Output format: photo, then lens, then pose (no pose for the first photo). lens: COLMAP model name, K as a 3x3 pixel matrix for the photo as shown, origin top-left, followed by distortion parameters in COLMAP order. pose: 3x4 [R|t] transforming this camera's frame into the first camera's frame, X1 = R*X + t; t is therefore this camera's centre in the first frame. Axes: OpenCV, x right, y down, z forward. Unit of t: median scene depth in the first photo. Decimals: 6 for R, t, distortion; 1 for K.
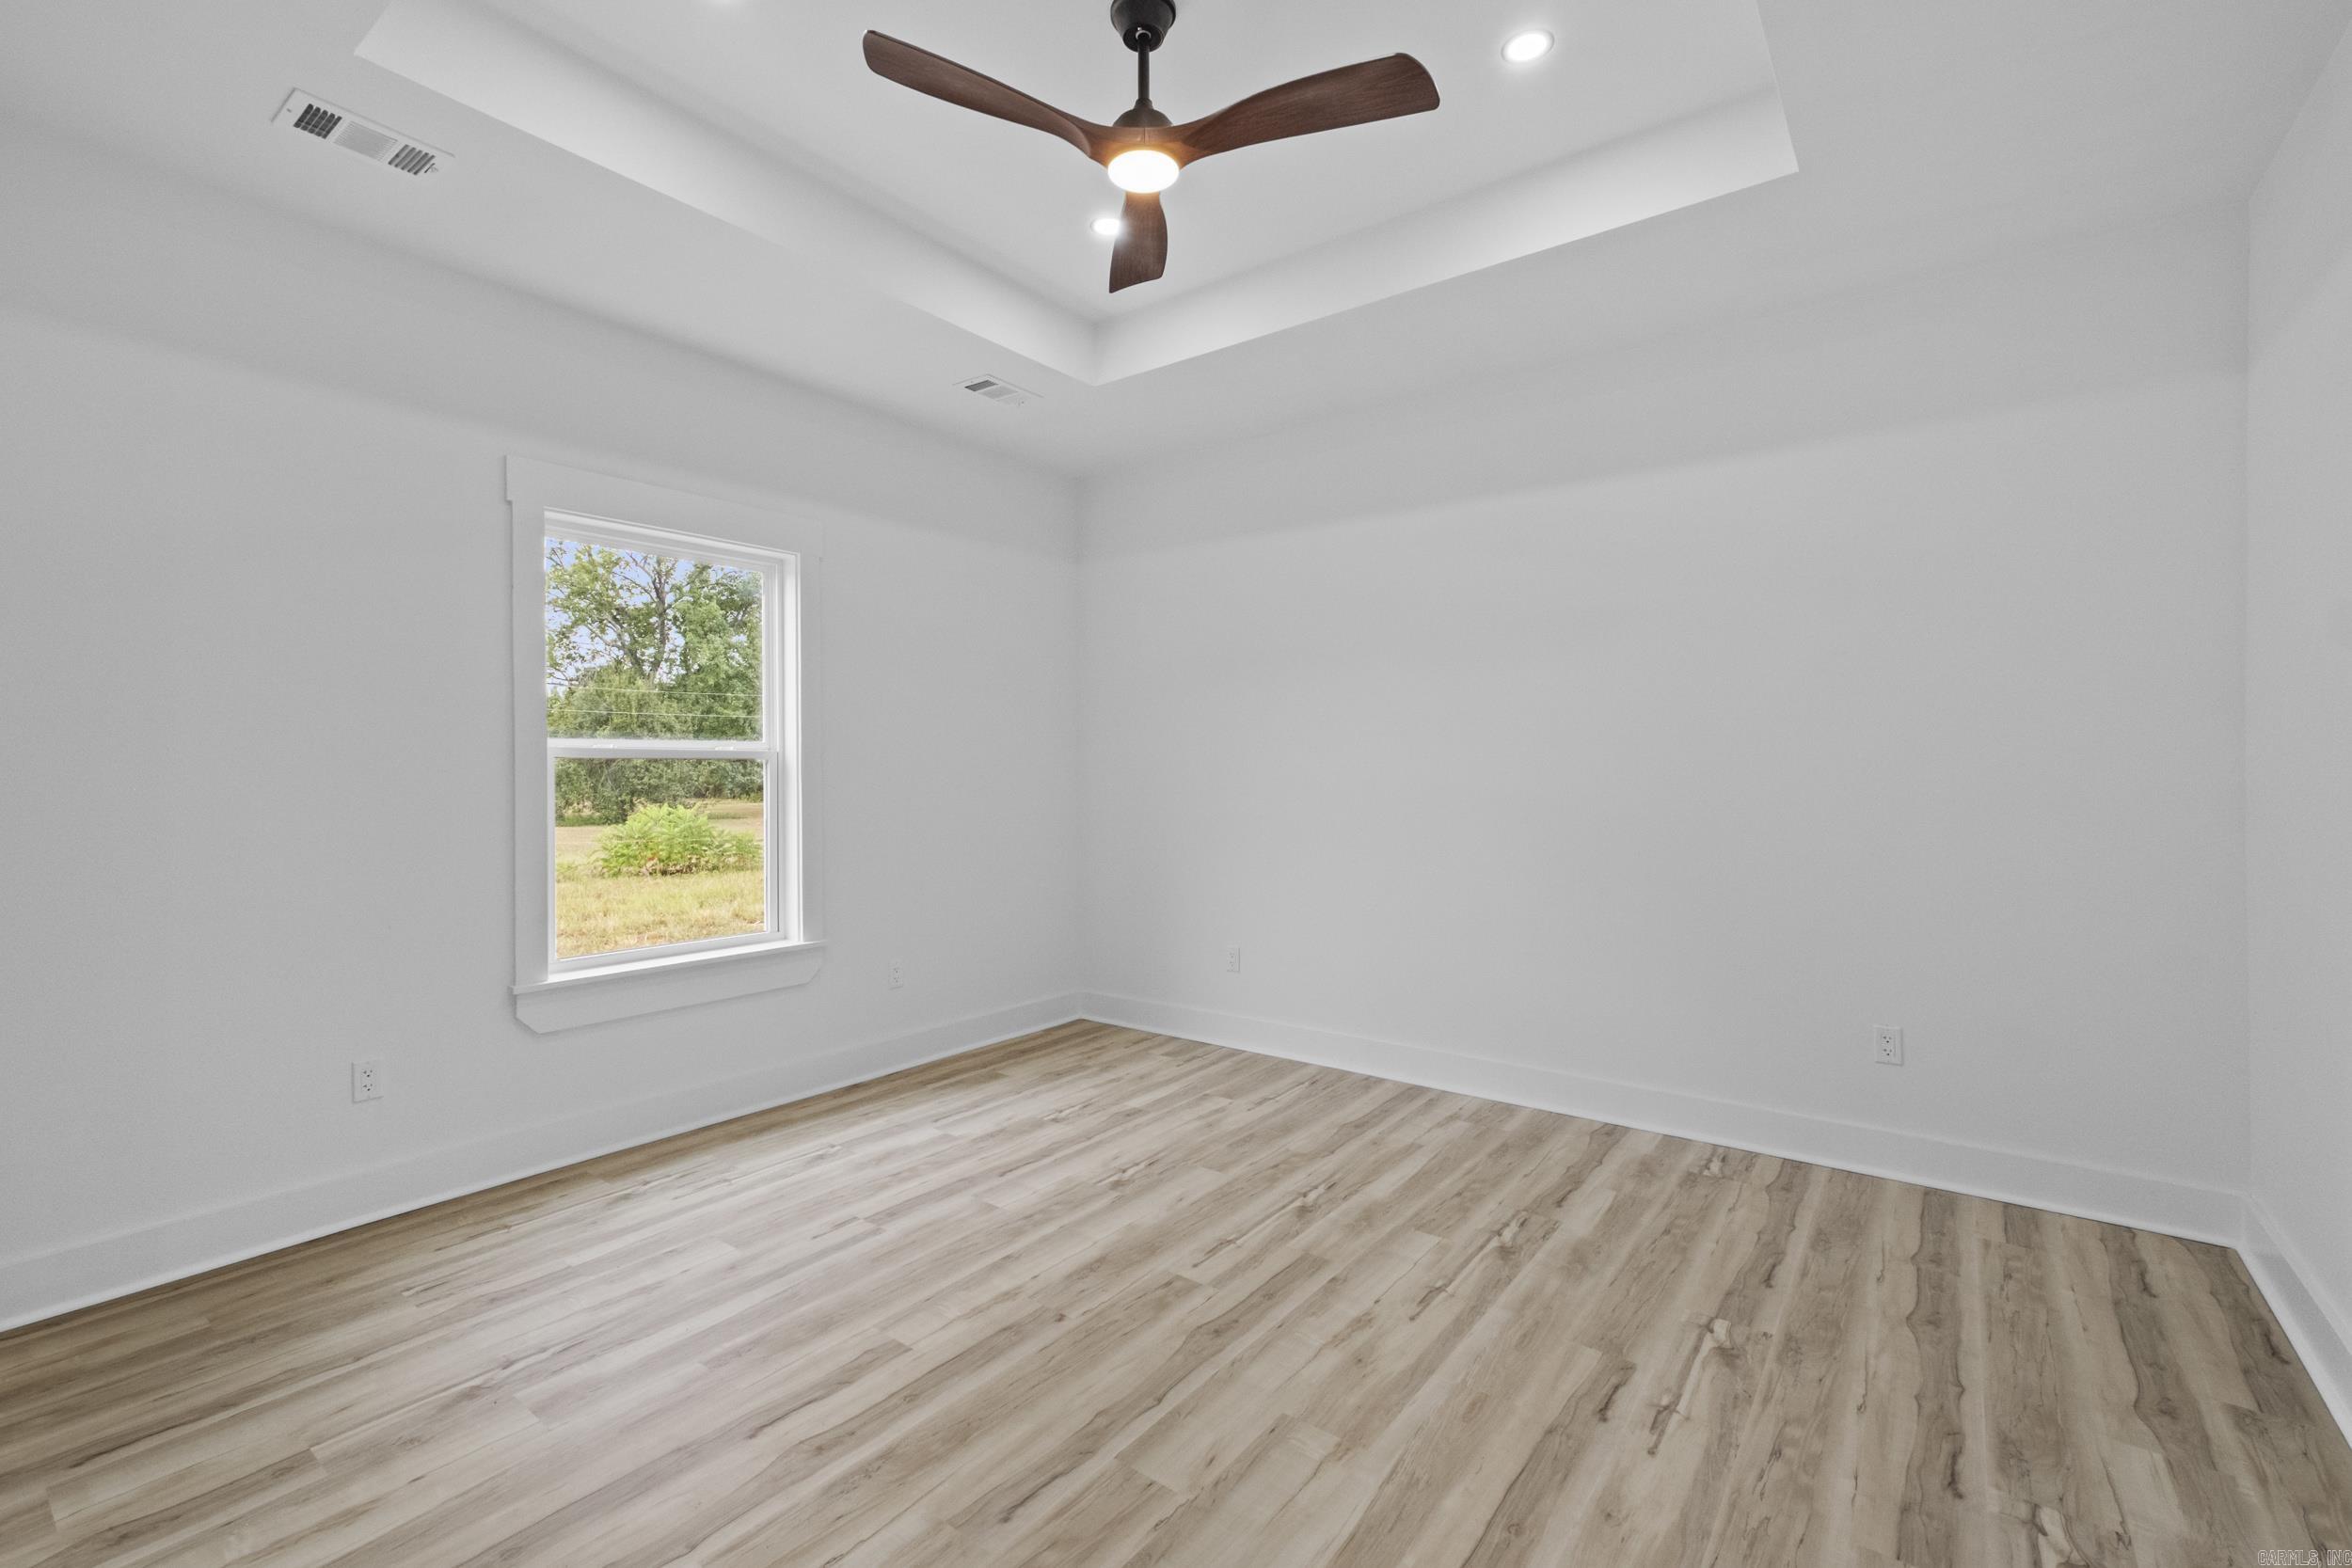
lens RADIAL K [[1023.4, 0, 1155.3], [0, 1023.4, 773.6], [0, 0, 1]] dist [0.006118, 0.000458]
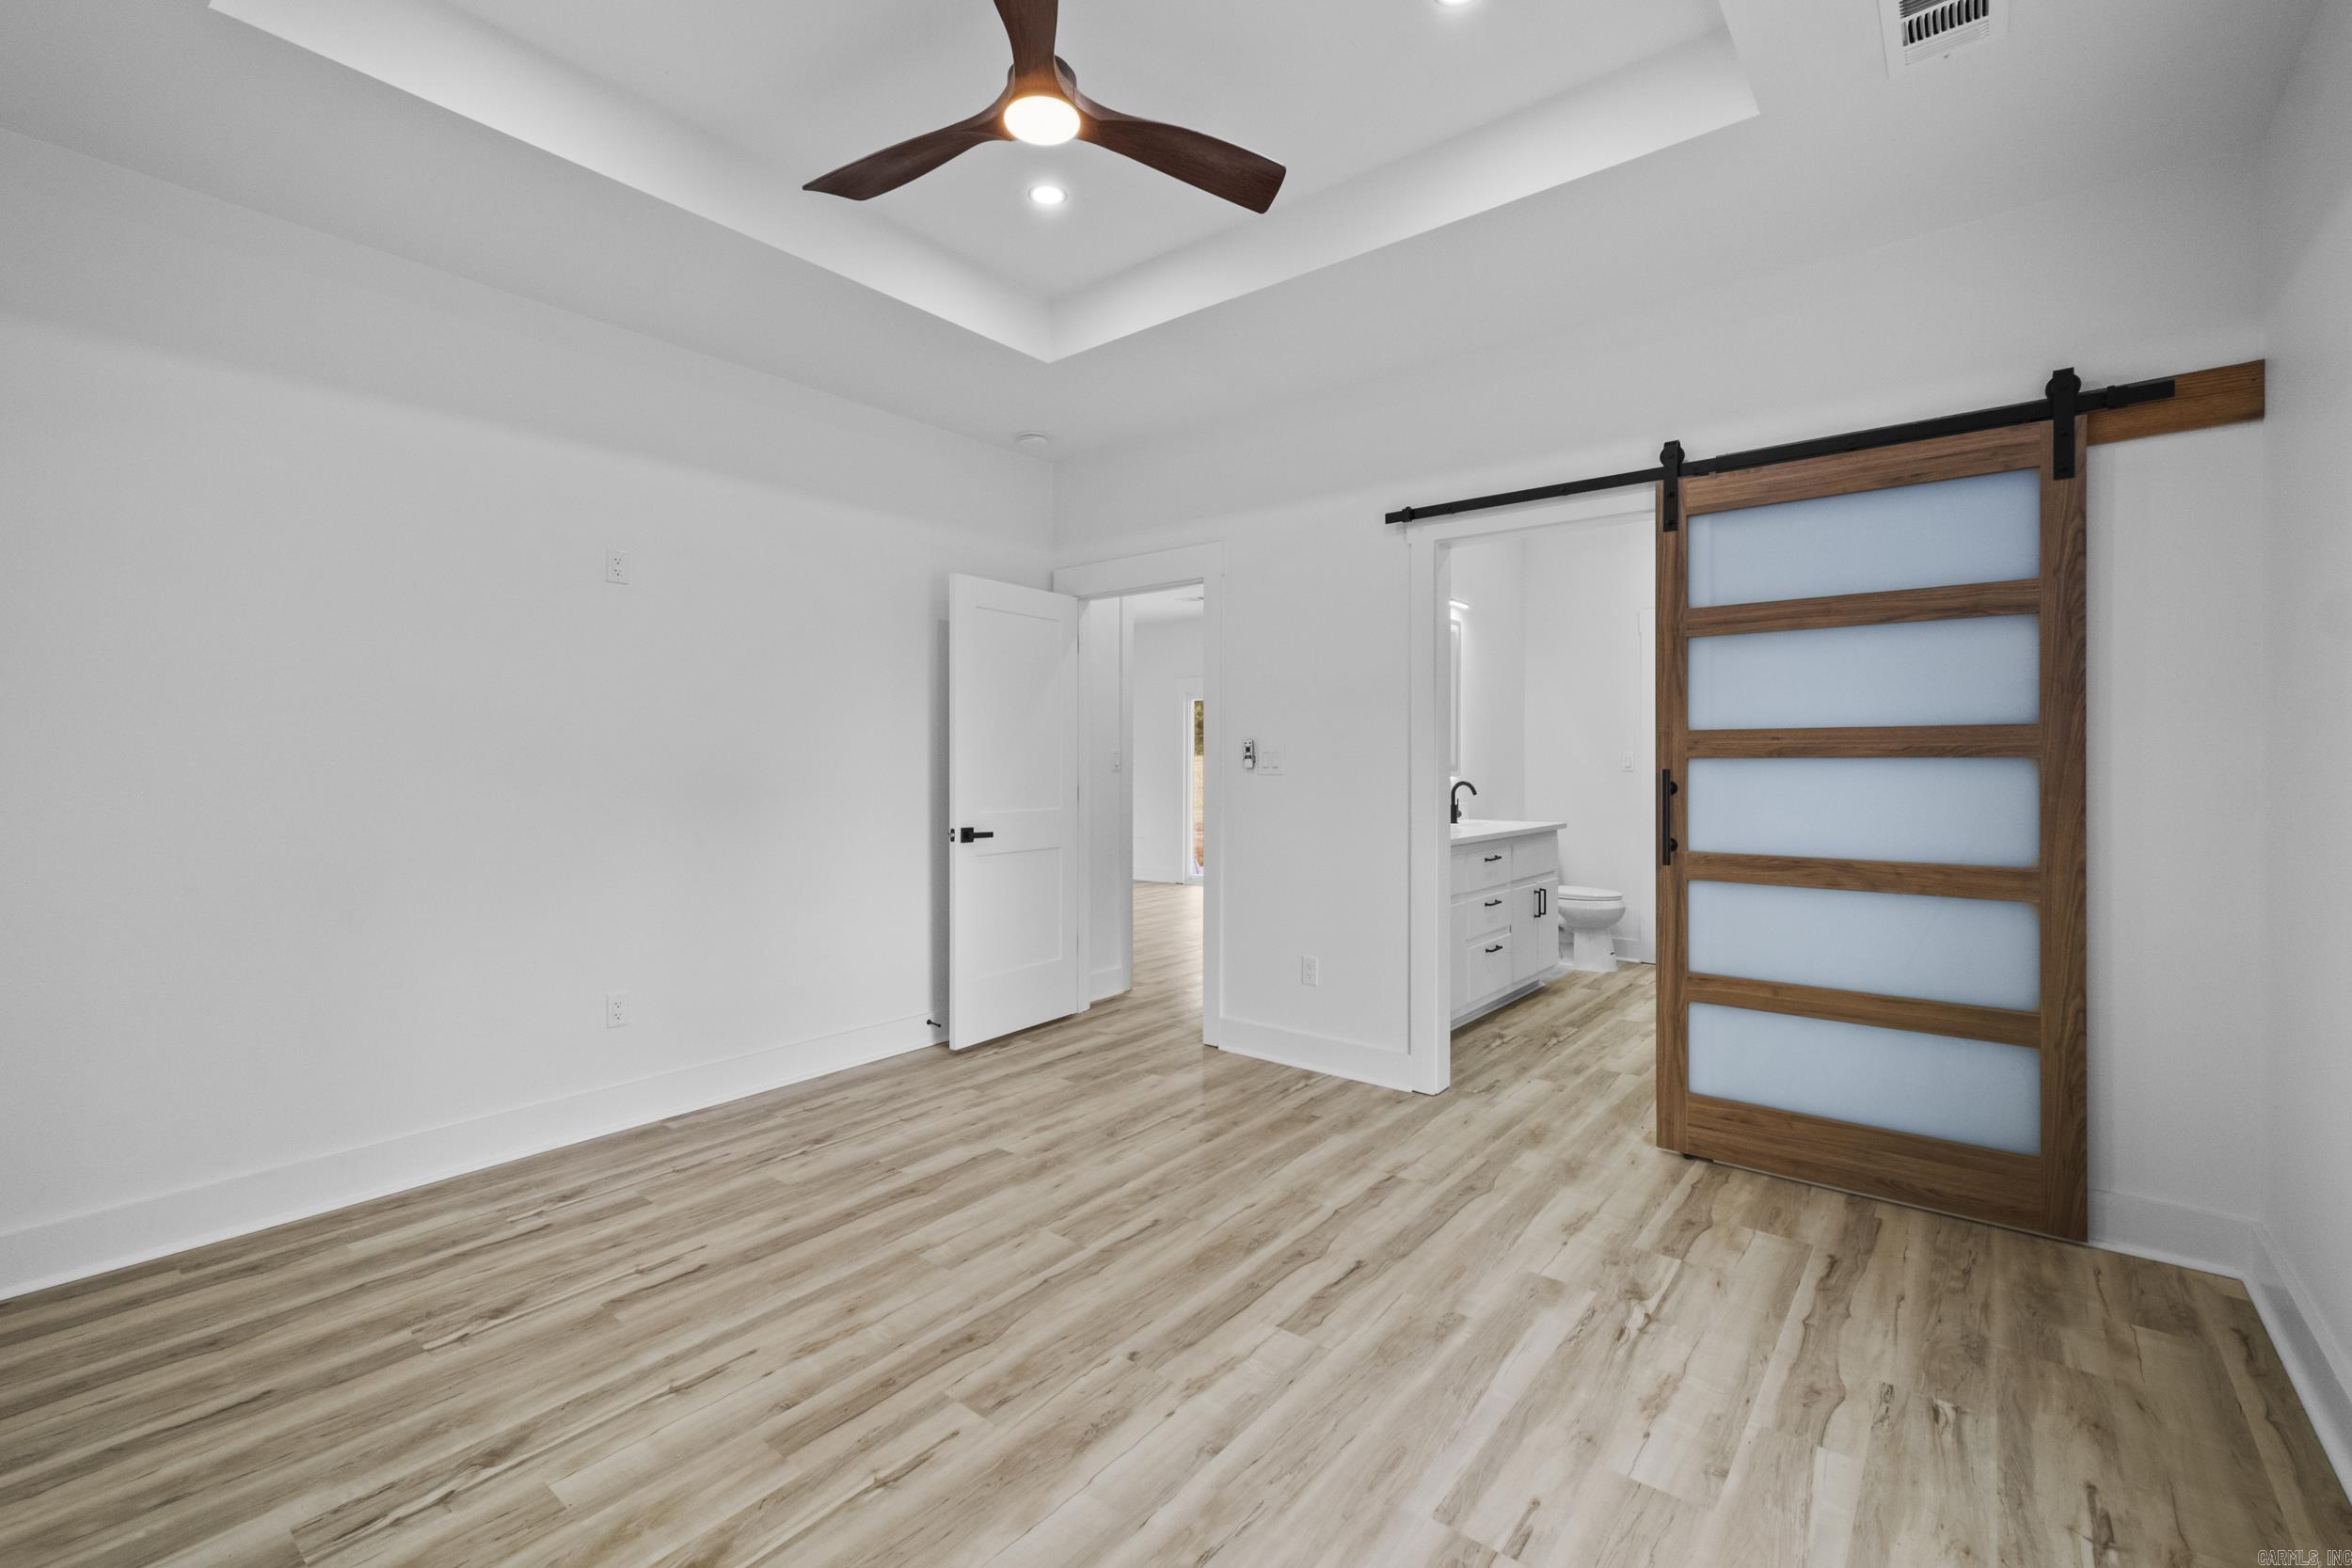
lens RADIAL K [[1023.4, 0, 1155.3], [0, 1023.4, 773.6], [0, 0, 1]] dist [0.006118, 0.000458]
pose [[-0.999618, 0.001927, 0.027567, -0.143379], [0.002342, 0.999884, 0.015033, -0.002306], [-0.027534, 0.015091, -0.999507, 1.971996]]
